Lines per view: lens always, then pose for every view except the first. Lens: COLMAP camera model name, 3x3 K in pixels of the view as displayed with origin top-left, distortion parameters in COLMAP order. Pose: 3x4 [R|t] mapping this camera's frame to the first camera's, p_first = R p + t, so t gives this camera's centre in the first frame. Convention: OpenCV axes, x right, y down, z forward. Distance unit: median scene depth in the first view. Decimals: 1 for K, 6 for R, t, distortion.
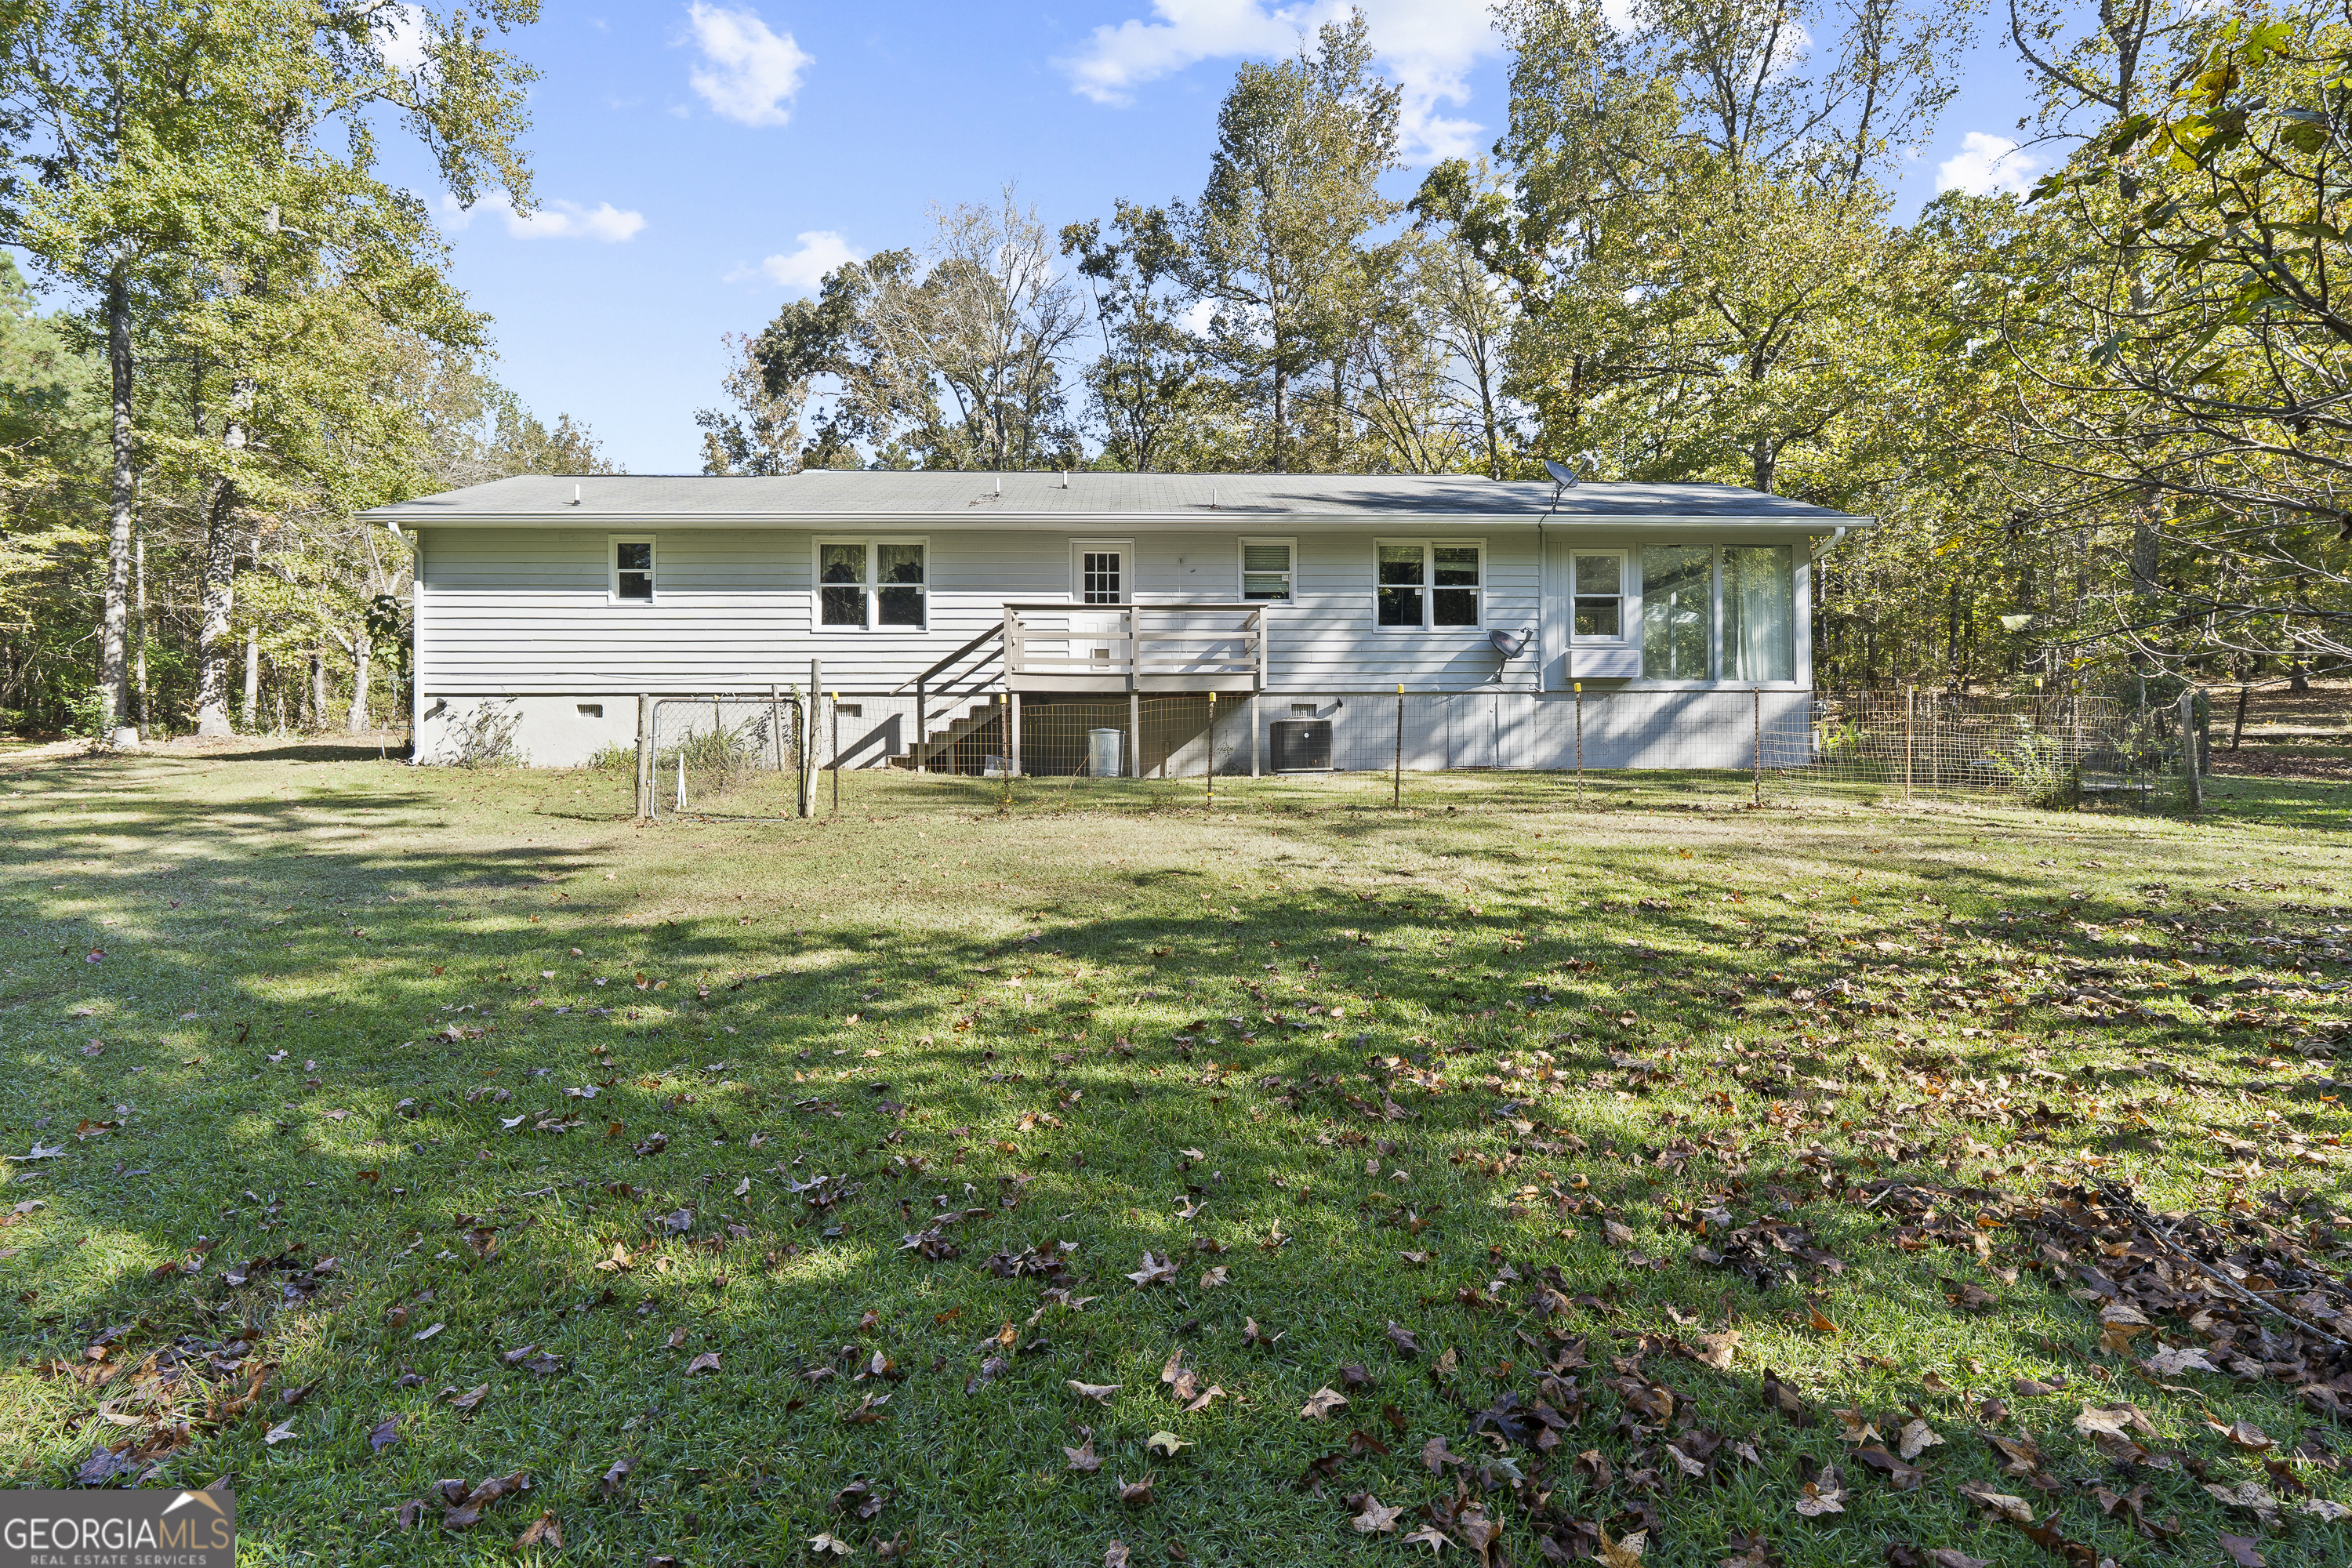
lens RADIAL K [[1047.1, 0, 1170.4], [0, 1047.1, 780.7], [0, 0, 1]] dist [-0.013854, 0.003520]
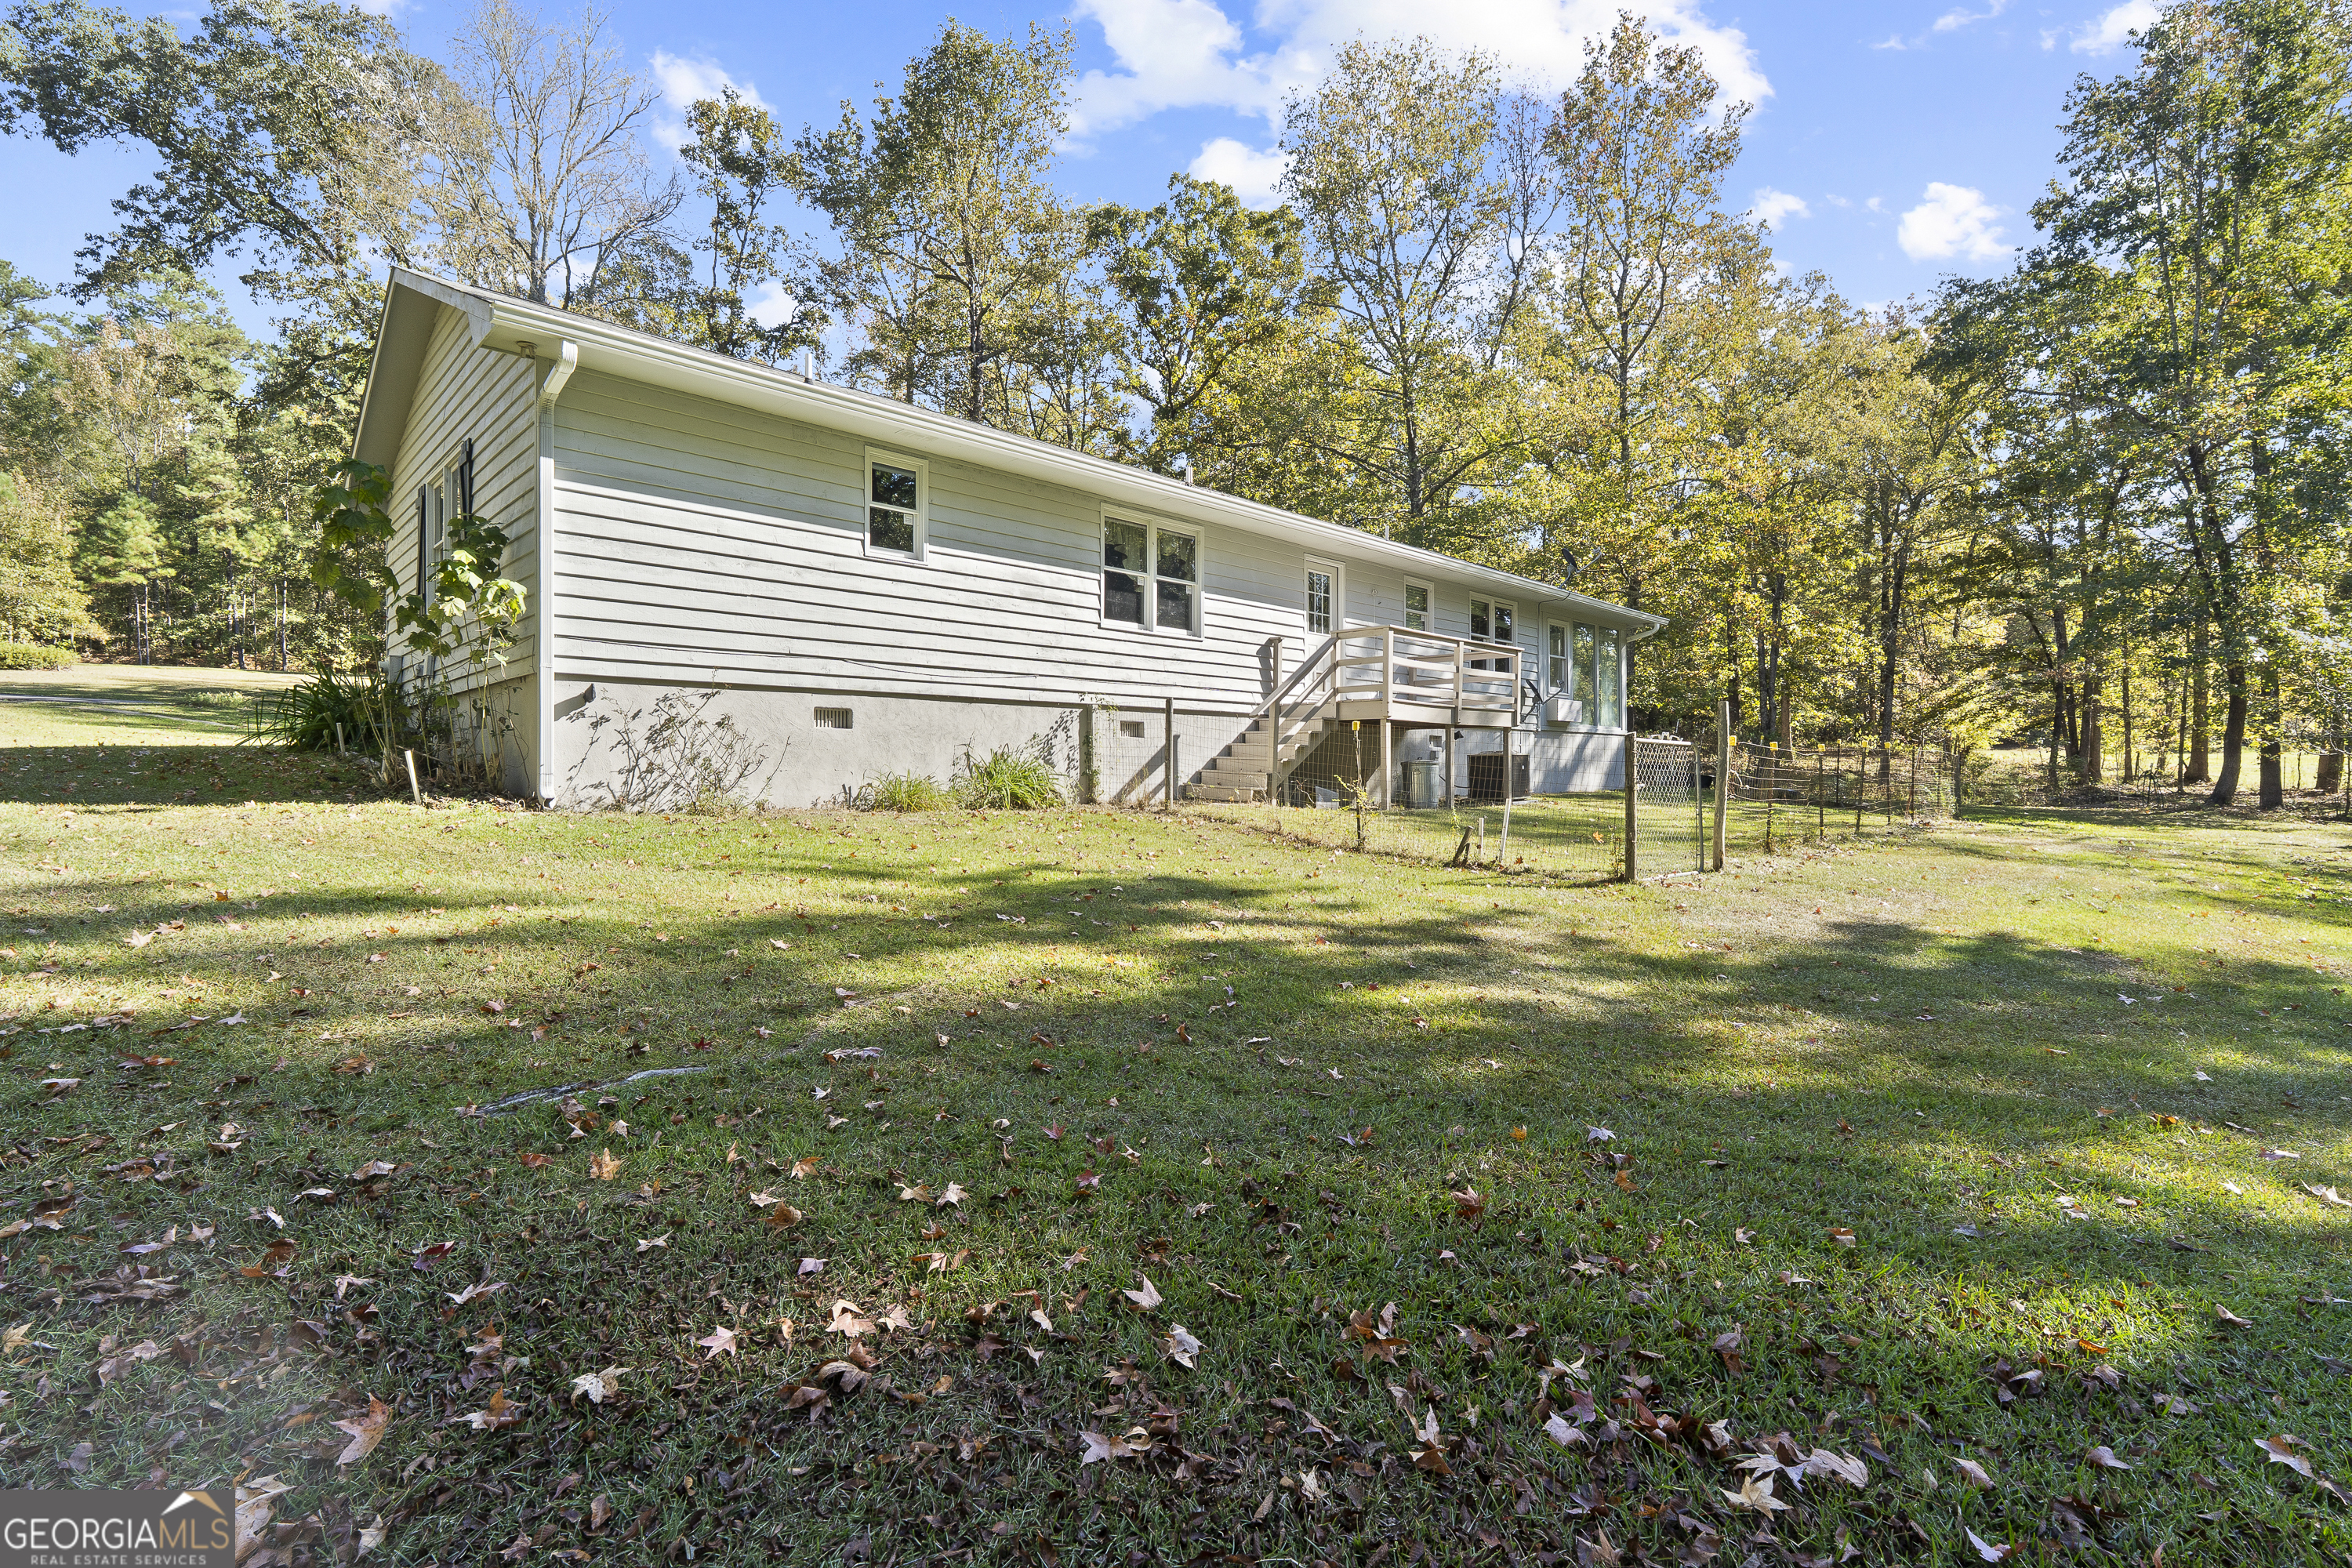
lens RADIAL K [[1047.1, 0, 1170.4], [0, 1047.1, 780.7], [0, 0, 1]] dist [-0.013854, 0.003520]
pose [[0.731909, -0.003580, 0.681393, -0.828525], [0.022033, 0.999588, -0.018415, -0.012967], [-0.681046, 0.028491, 0.731686, 0.398494]]
